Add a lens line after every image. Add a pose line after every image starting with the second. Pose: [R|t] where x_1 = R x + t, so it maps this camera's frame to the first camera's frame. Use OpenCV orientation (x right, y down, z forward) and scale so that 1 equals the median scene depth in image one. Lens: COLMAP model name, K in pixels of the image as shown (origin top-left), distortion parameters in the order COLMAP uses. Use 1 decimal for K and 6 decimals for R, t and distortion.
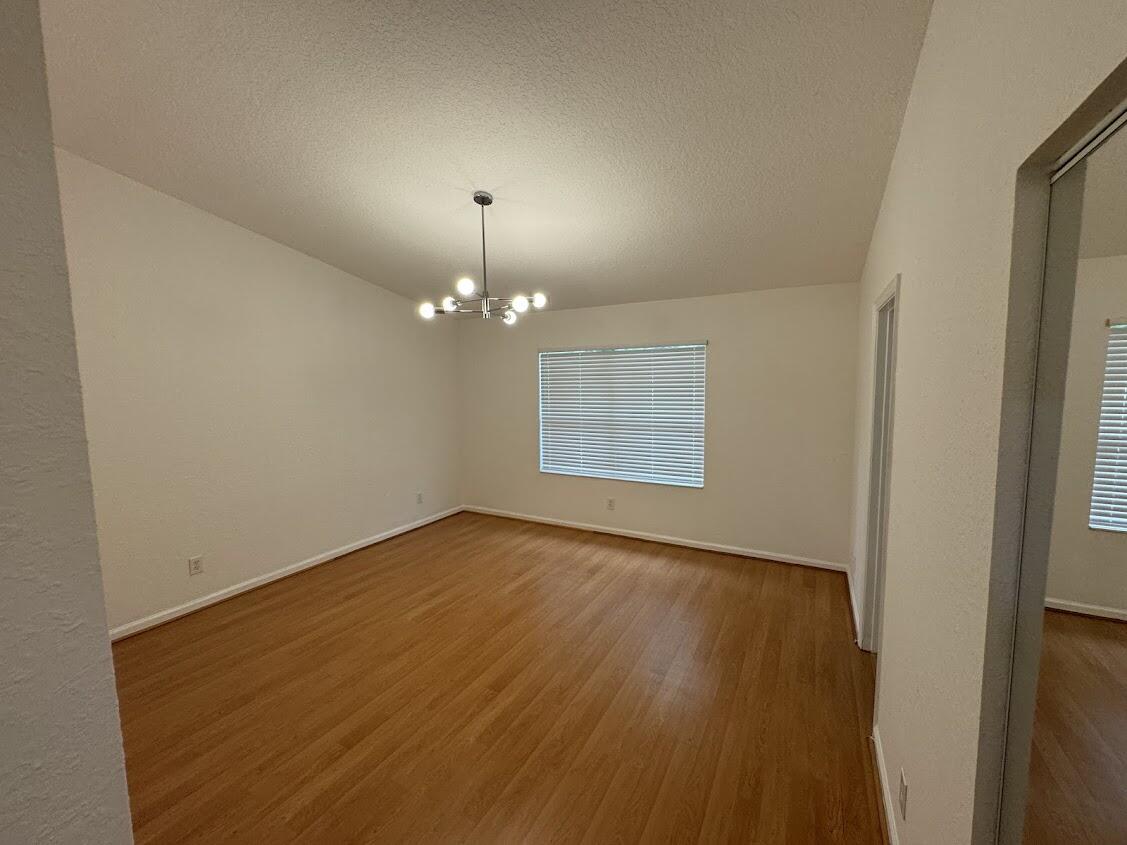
lens RADIAL K [[451.6, 0, 563.5], [0, 451.6, 422.5], [0, 0, 1]] dist [0.003610, 0.000371]
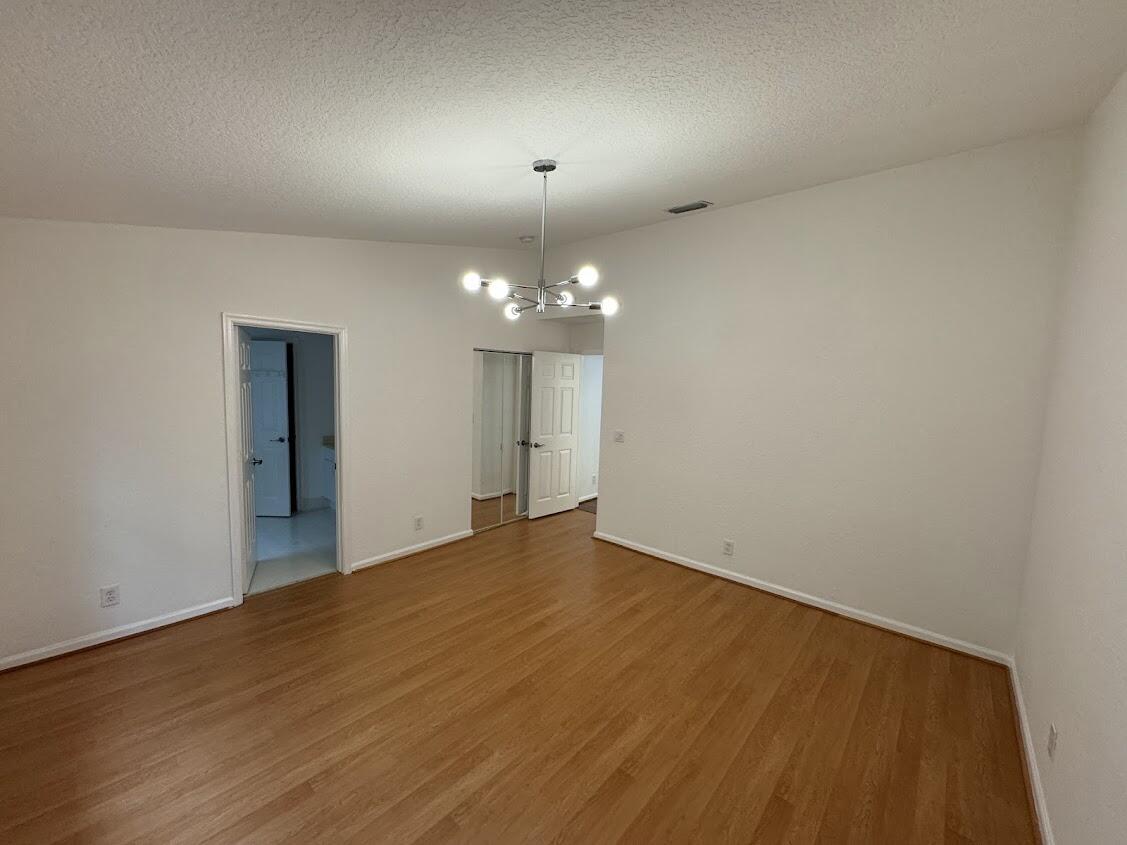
lens RADIAL K [[451.6, 0, 563.5], [0, 451.6, 422.5], [0, 0, 1]] dist [0.003610, 0.000371]
pose [[-0.977940, -0.038255, 0.205354, -0.342722], [-0.000909, 0.983857, 0.178955, -0.157976], [-0.208885, 0.174821, -0.962188, 1.605626]]
